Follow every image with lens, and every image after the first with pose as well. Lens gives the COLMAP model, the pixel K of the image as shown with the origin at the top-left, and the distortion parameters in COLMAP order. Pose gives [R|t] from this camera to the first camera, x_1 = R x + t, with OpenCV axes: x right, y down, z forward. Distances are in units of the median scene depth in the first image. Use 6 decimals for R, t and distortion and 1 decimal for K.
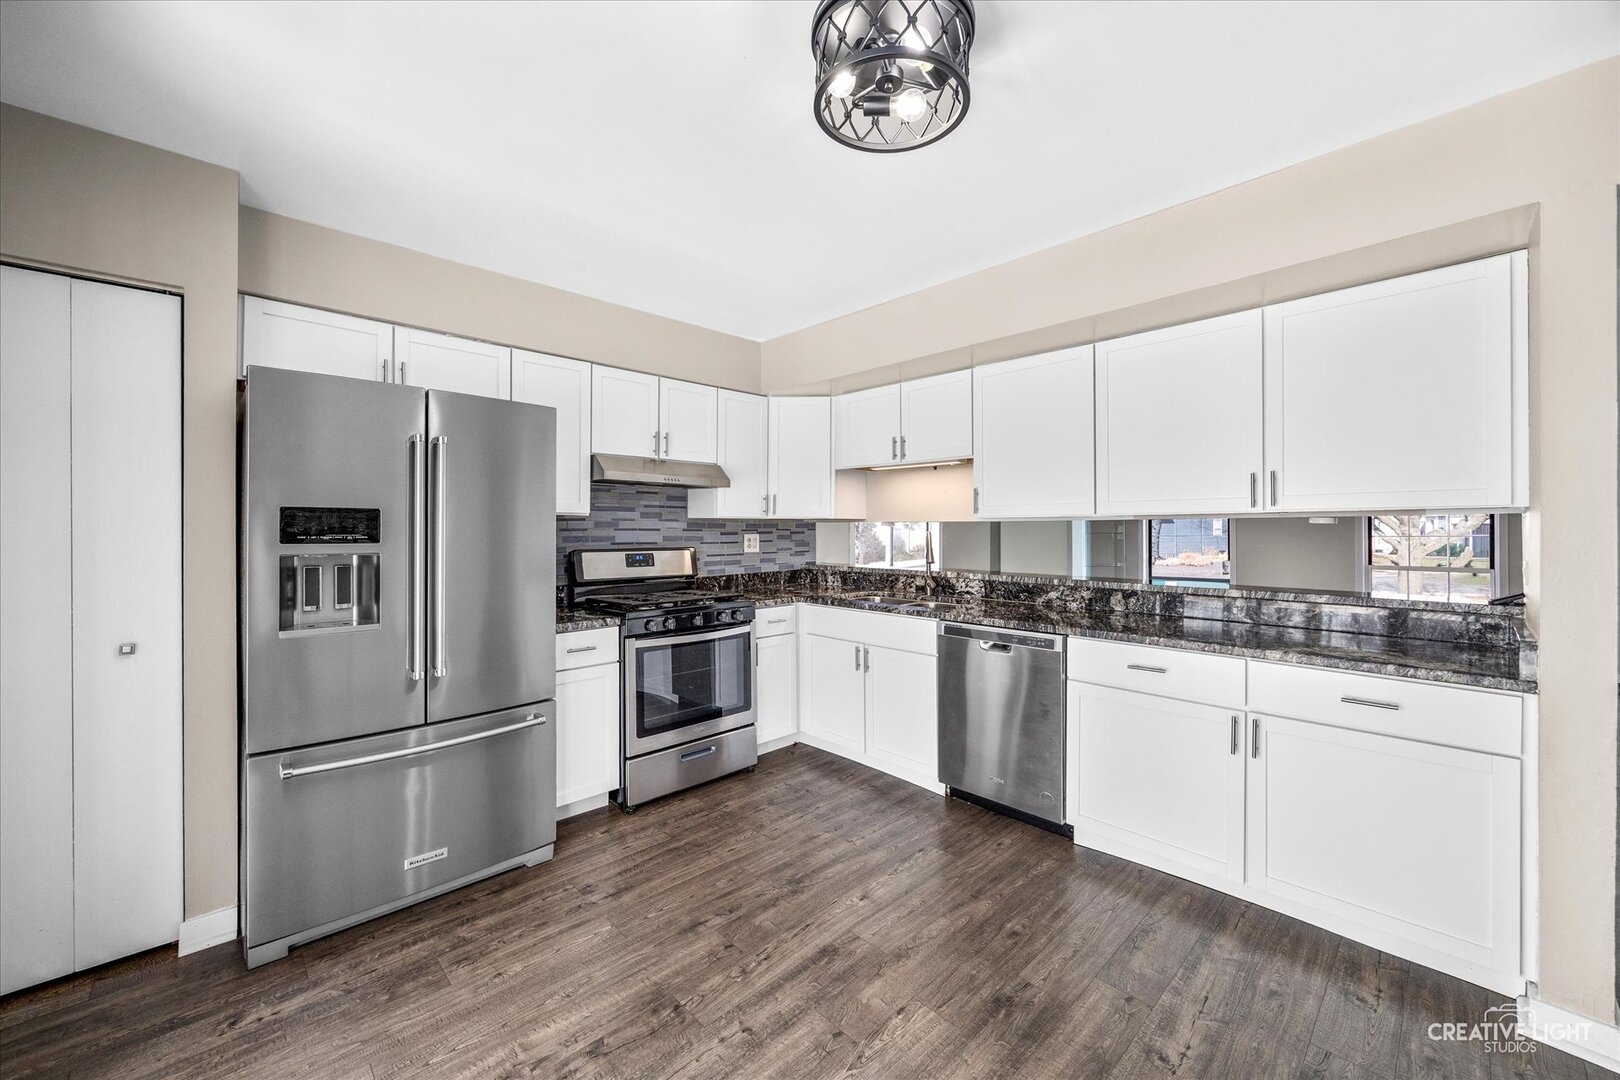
lens RADIAL K [[631.2, 0, 803.2], [0, 631.2, 528.6], [0, 0, 1]] dist [-0.012317, -0.000116]
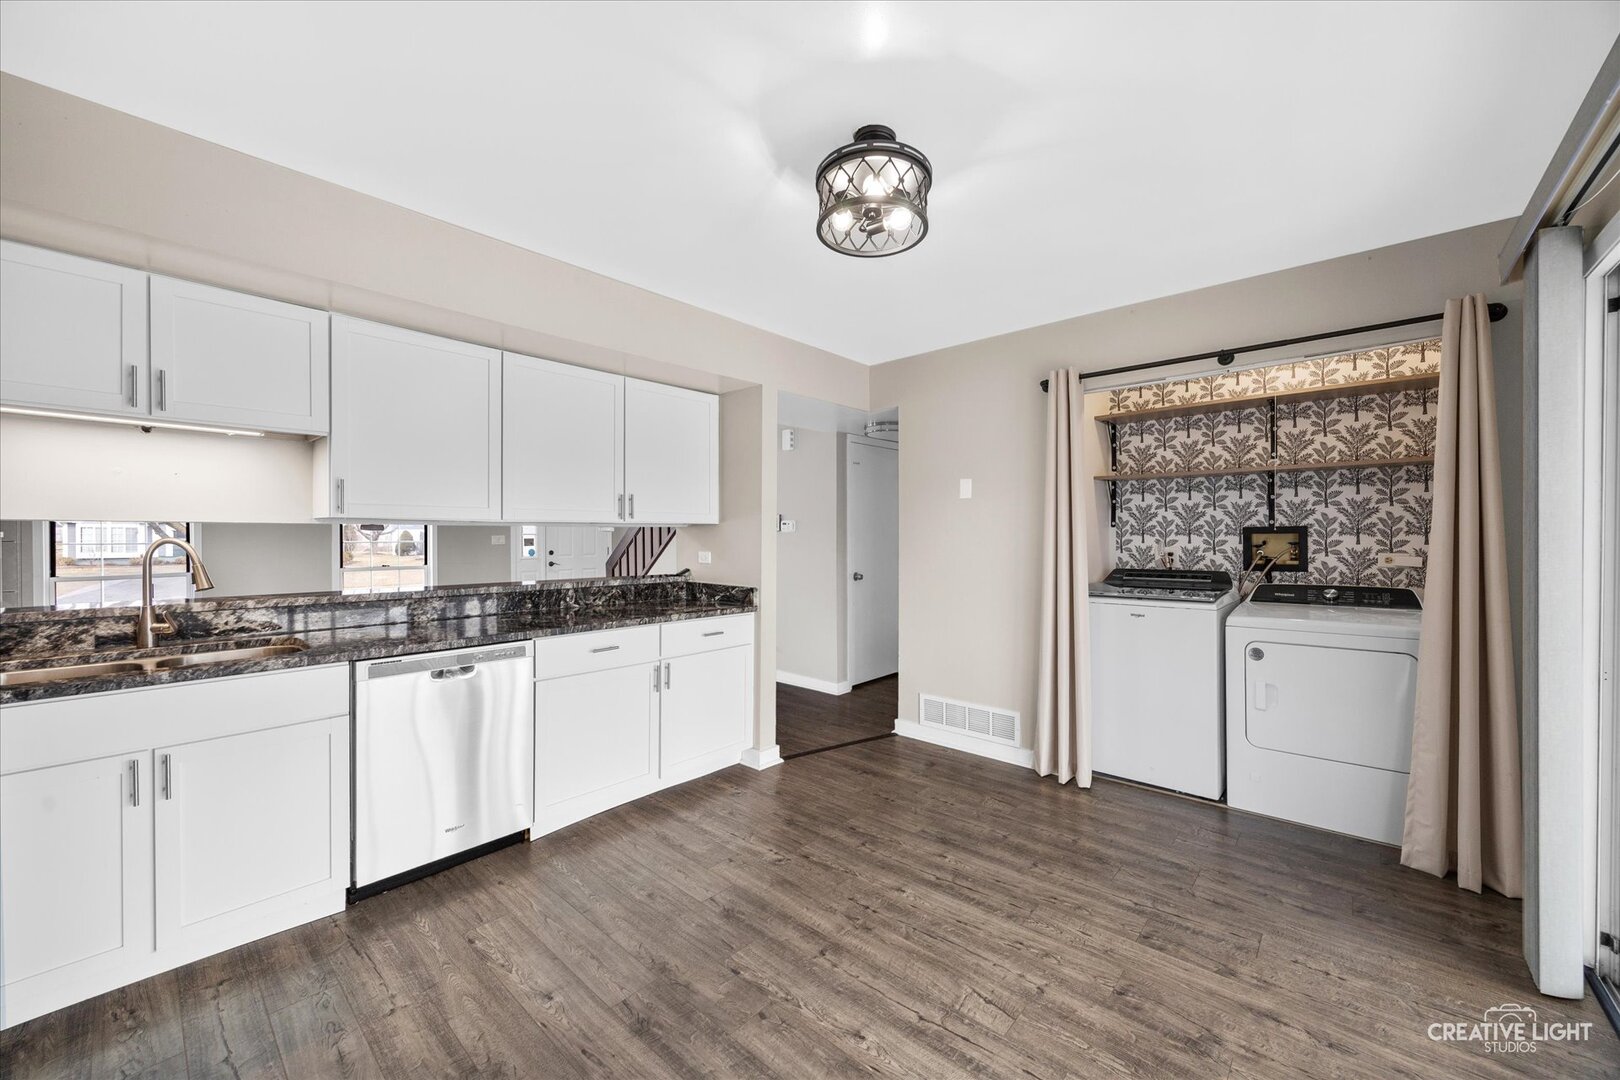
lens RADIAL K [[631.2, 0, 807.9], [0, 631.2, 536.2], [0, 0, 1]] dist [-0.012317, -0.000116]
pose [[-0.110729, -0.000860, 0.993850, -0.643208], [-0.001376, 0.999999, 0.000712, 0.002298], [-0.993850, -0.001289, -0.110730, 0.671924]]
